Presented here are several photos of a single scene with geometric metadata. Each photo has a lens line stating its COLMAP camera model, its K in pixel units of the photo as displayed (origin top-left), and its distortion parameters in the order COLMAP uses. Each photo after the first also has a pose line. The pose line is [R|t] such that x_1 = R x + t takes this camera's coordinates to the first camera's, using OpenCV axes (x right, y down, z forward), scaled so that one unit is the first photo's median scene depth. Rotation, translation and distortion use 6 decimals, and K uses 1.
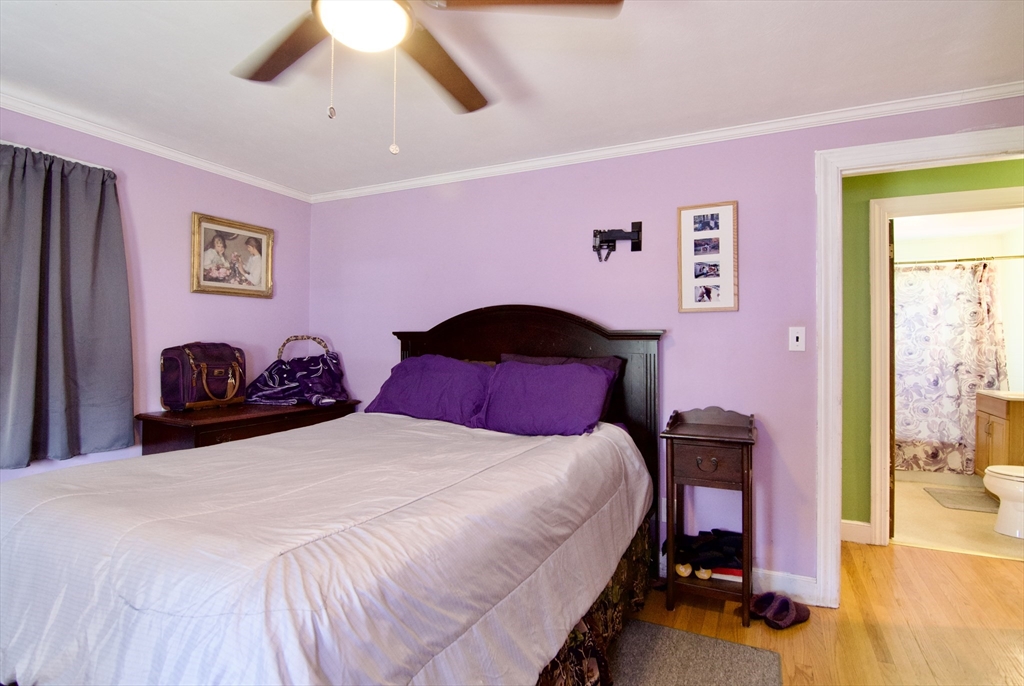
lens RADIAL K [[496.4, 0, 509.2], [0, 496.4, 340.8], [0, 0, 1]] dist [-0.006325, -0.008639]
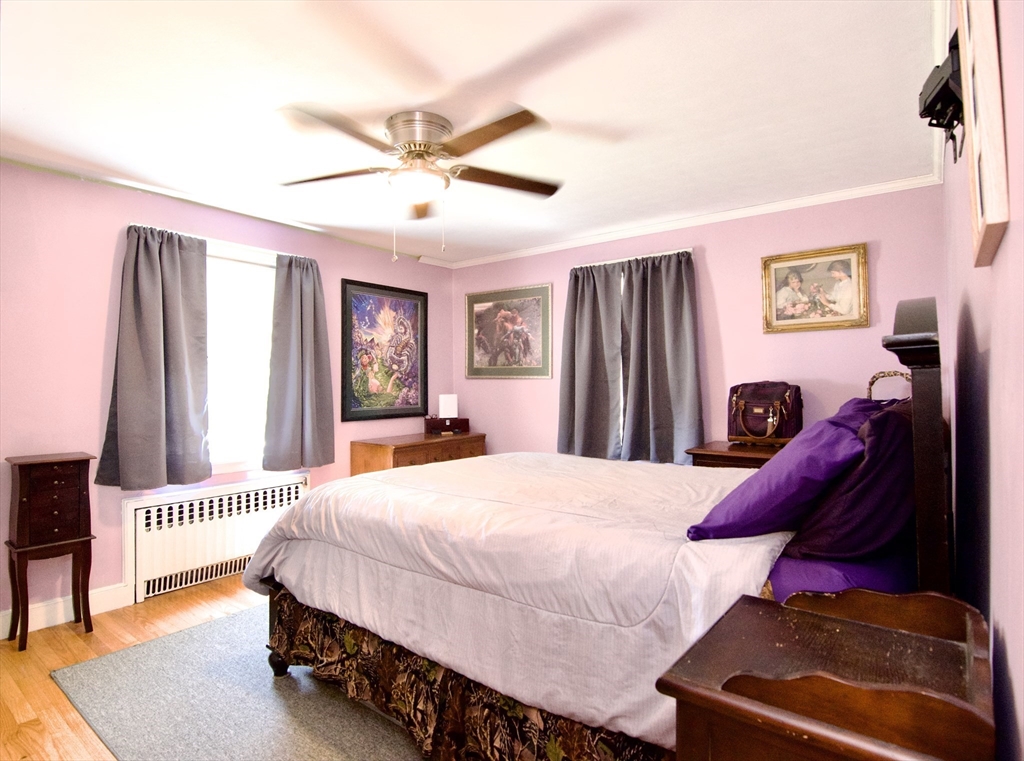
lens RADIAL K [[546.0, 0, 510.4], [0, 546.0, 381.1], [0, 0, 1]] dist [0.000674, -0.000054]
pose [[-0.190723, -0.005328, -0.981629, 0.851472], [0.005015, 0.999967, -0.006402, 0.010646], [0.981631, -0.006144, -0.190690, 0.980022]]
